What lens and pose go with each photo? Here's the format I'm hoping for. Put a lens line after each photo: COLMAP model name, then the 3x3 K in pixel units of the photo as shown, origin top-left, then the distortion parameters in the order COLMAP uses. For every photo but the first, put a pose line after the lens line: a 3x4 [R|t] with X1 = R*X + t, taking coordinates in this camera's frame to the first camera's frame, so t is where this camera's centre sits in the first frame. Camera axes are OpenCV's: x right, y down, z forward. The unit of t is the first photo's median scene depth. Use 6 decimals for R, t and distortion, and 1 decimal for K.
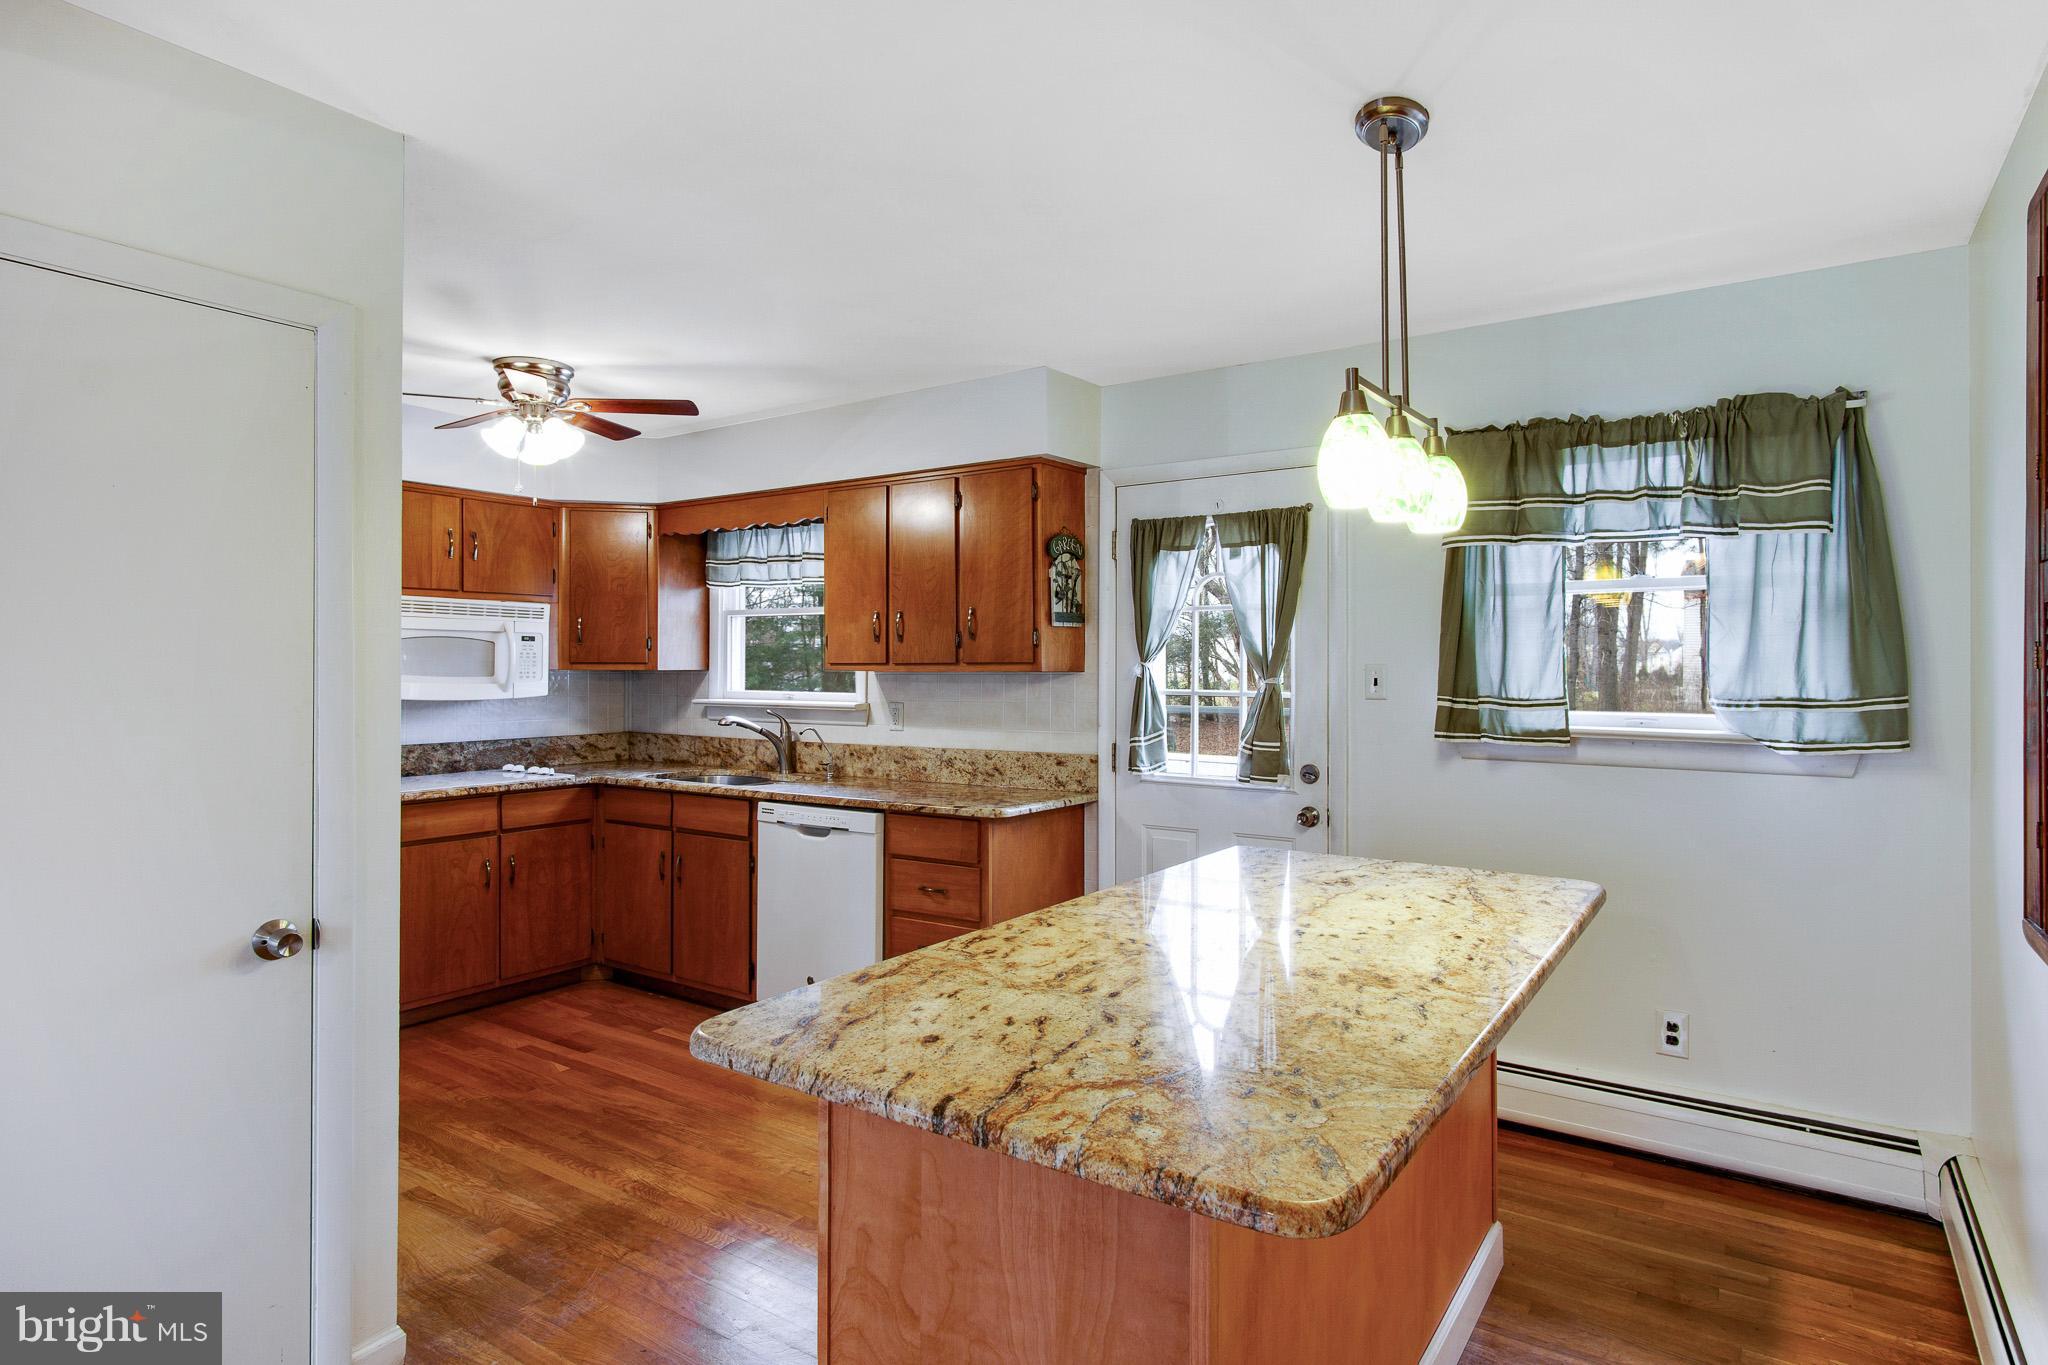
lens RADIAL K [[1108.8, 0, 1033.9], [0, 1108.8, 670.7], [0, 0, 1]] dist [-0.002370, -0.002440]
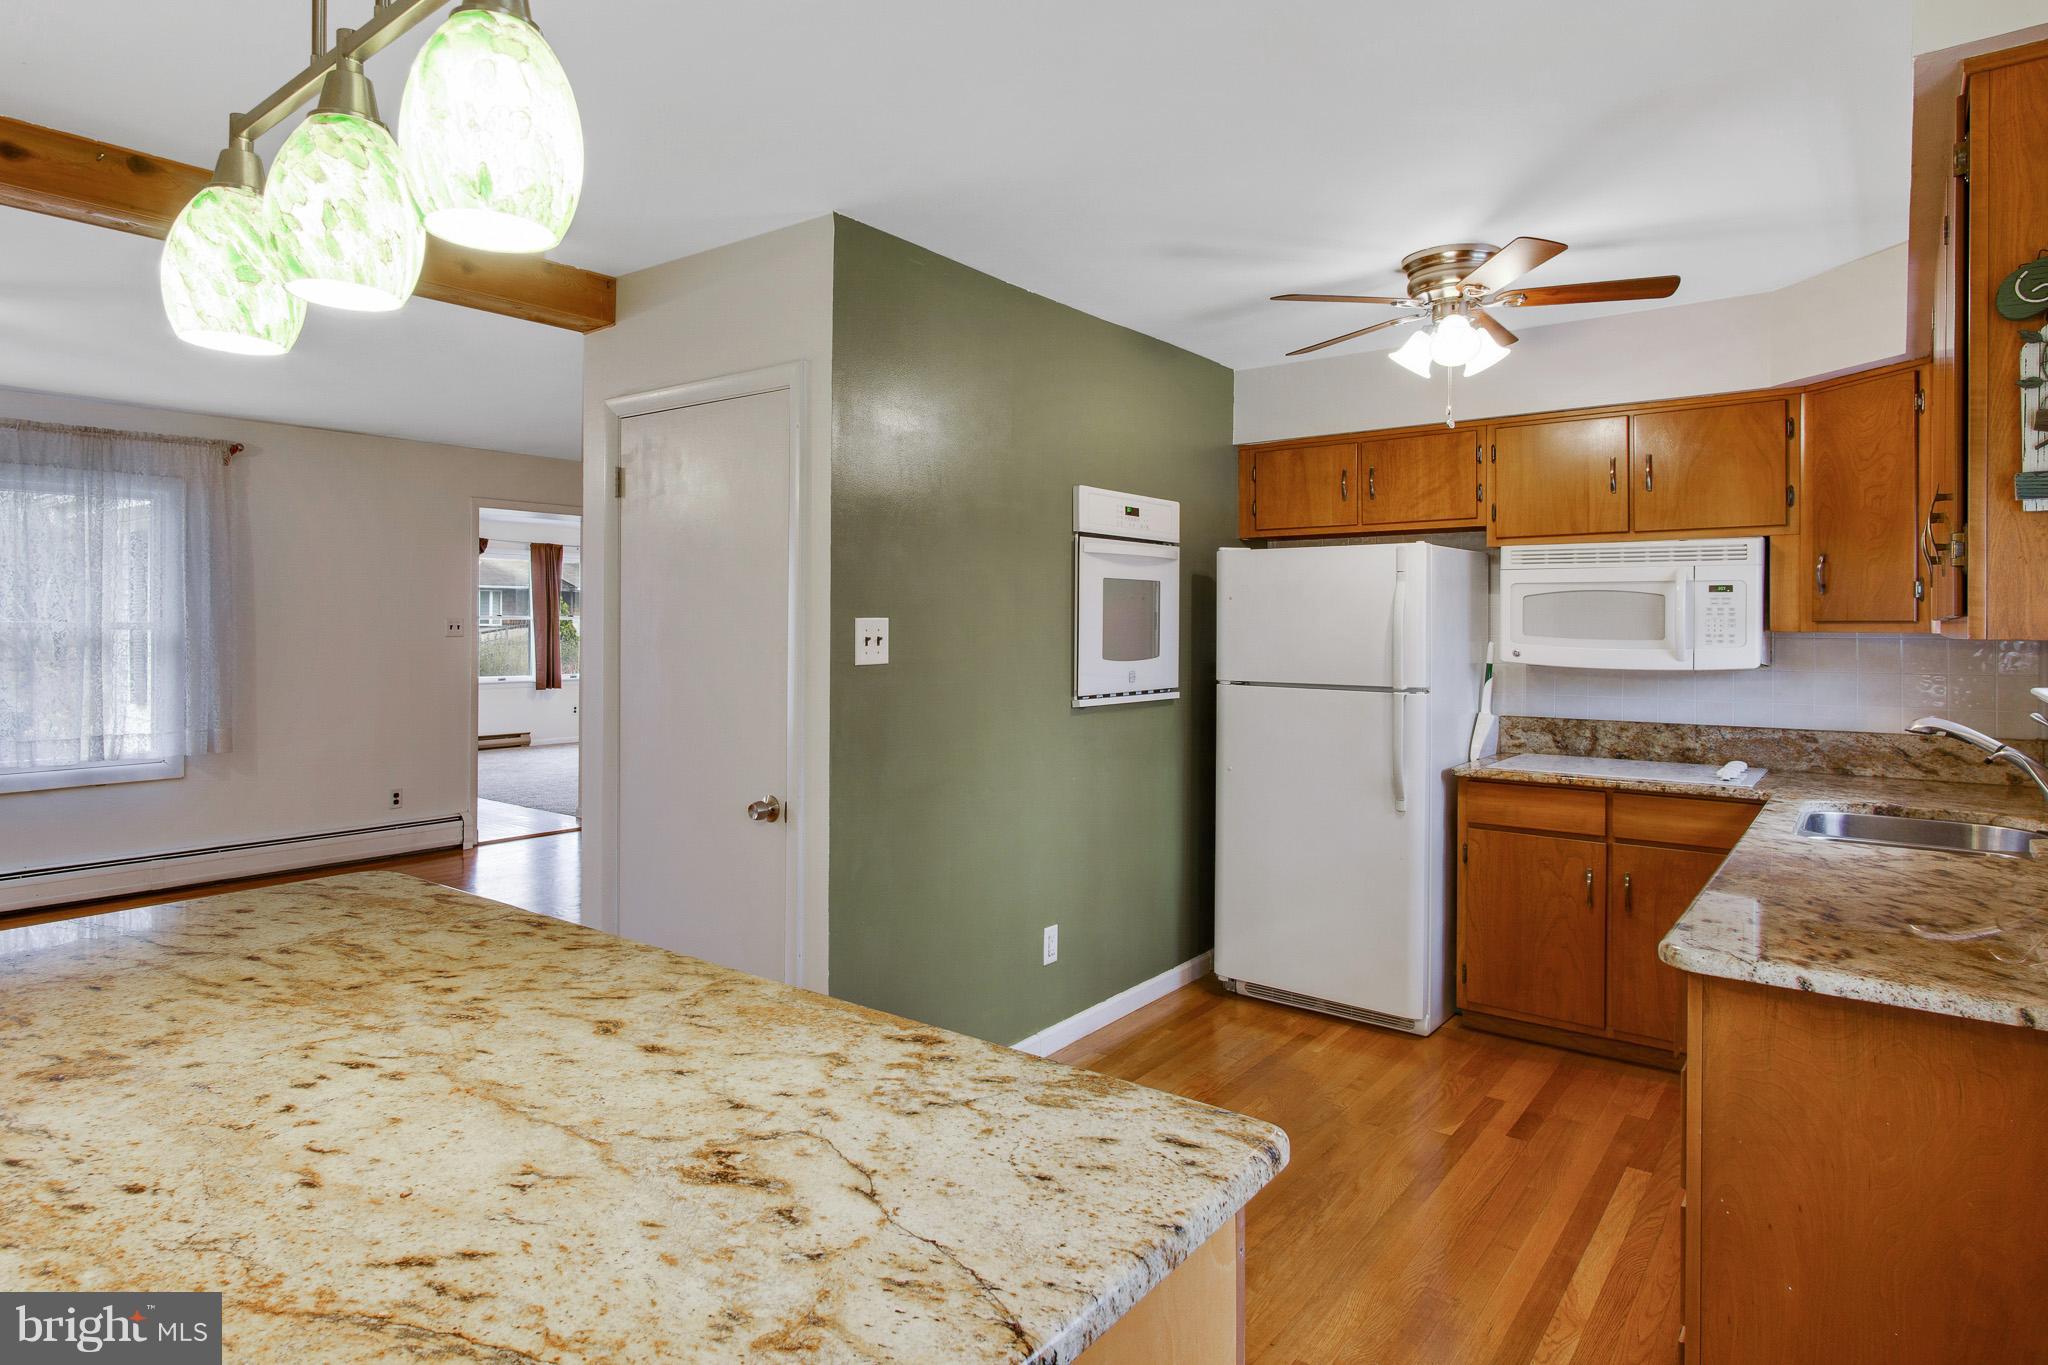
lens RADIAL K [[1108.8, 0, 892.8], [0, 1108.8, 634.2], [0, 0, 1]] dist [-0.002370, -0.002440]
pose [[-0.096118, 0.006543, -0.995348, 0.326661], [-0.005836, 0.999957, 0.007137, -0.001229], [0.995353, 0.006495, -0.096075, 0.549682]]
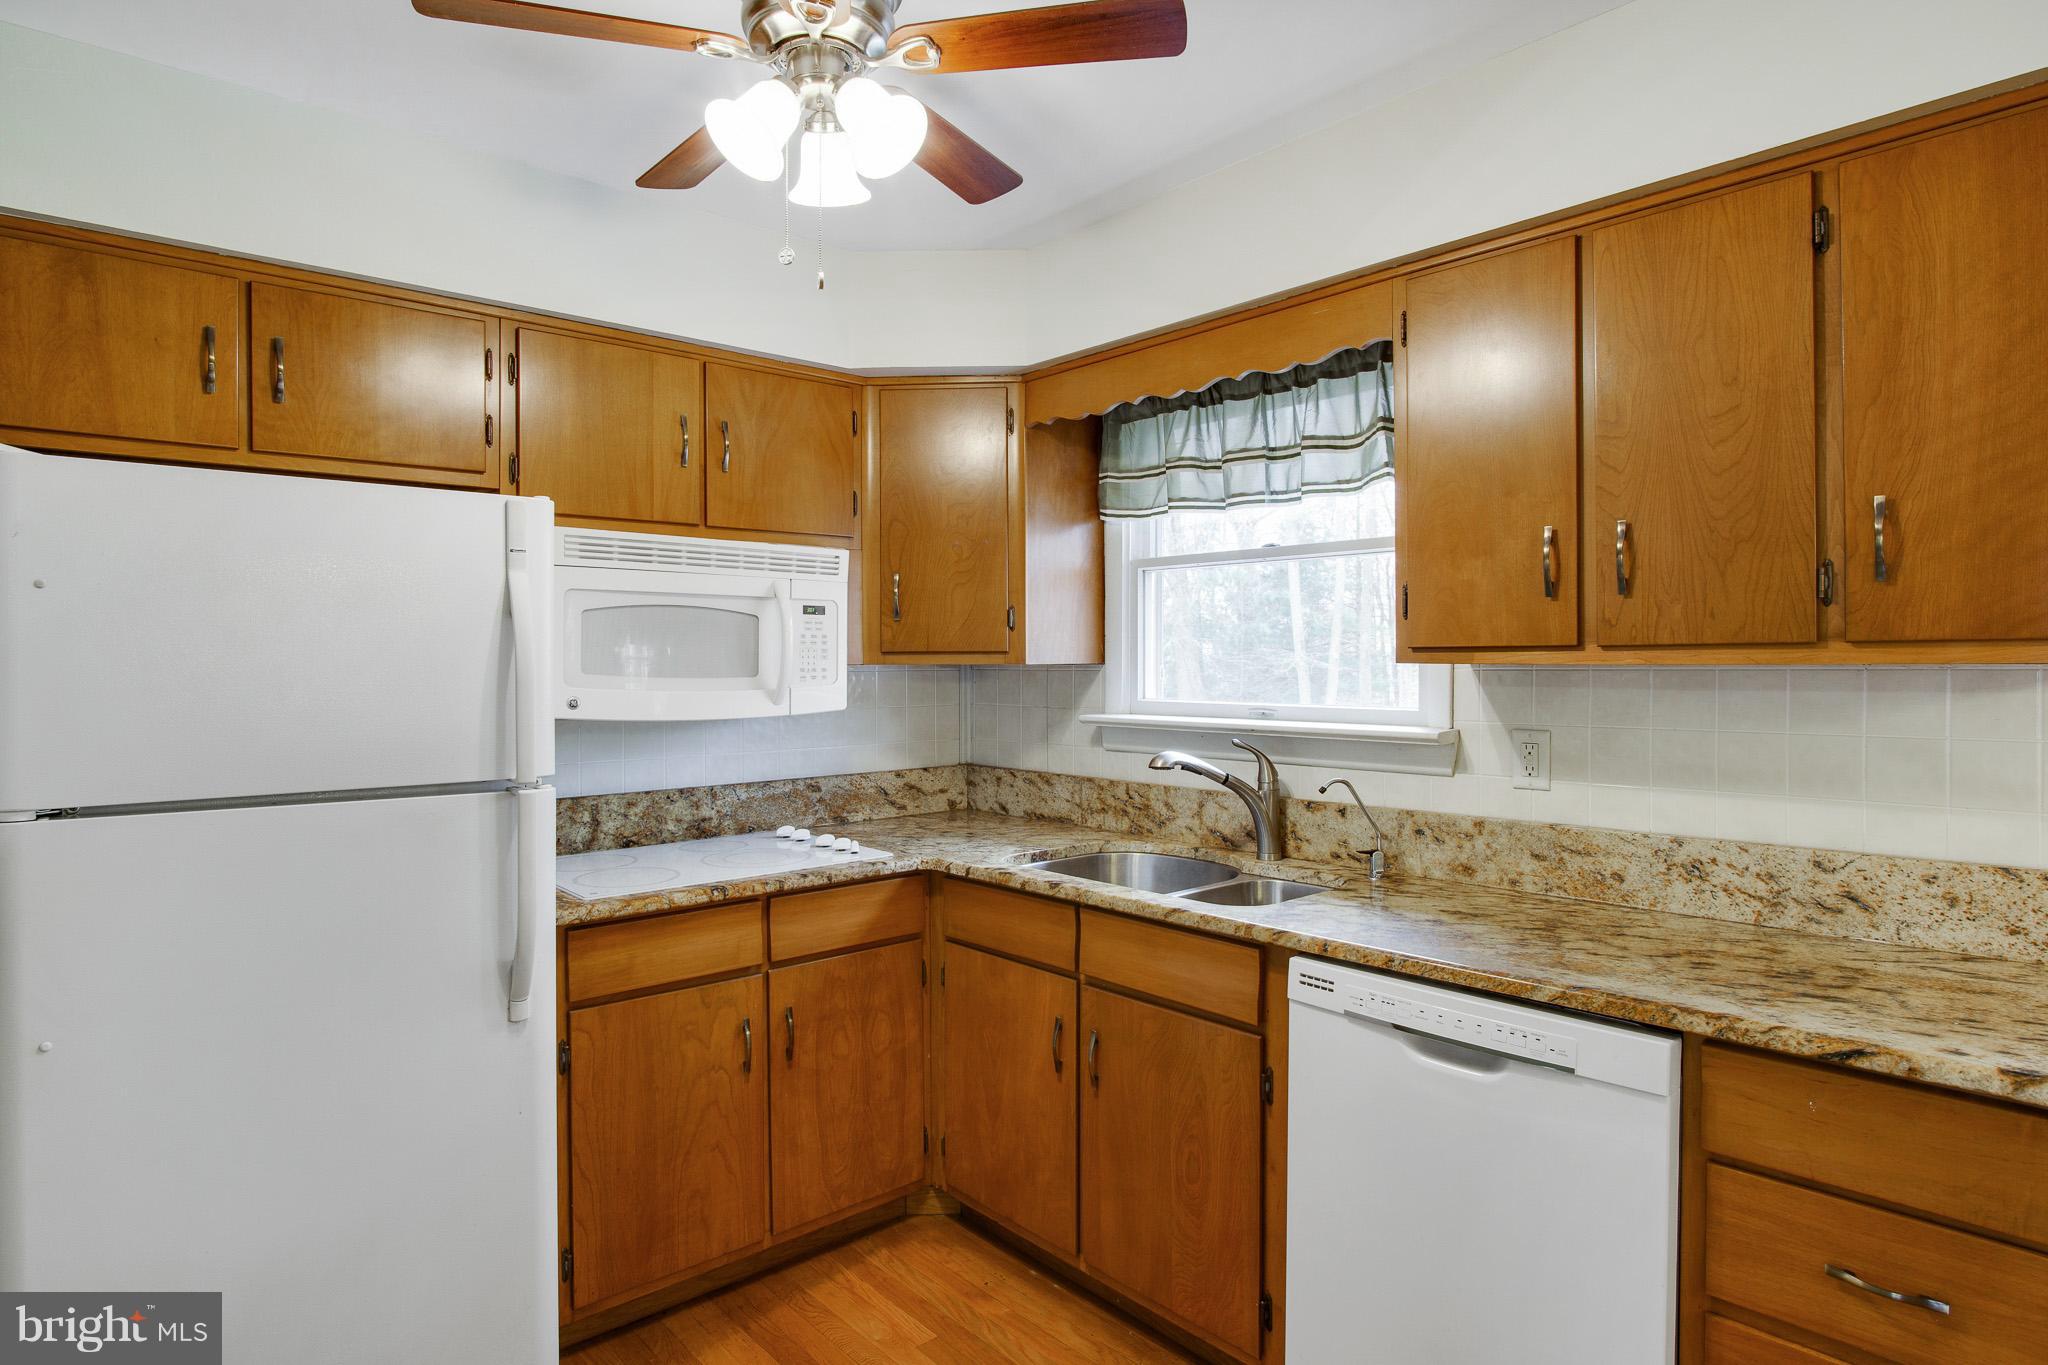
lens RADIAL K [[1108.8, 0, 1036.5], [0, 1108.8, 687.9], [0, 0, 1]] dist [-0.002370, -0.002440]
pose [[0.972199, -0.000312, -0.234157, -0.220009], [0.005321, 0.999770, 0.020761, -0.000342], [0.234097, -0.021429, 0.971977, 0.490374]]
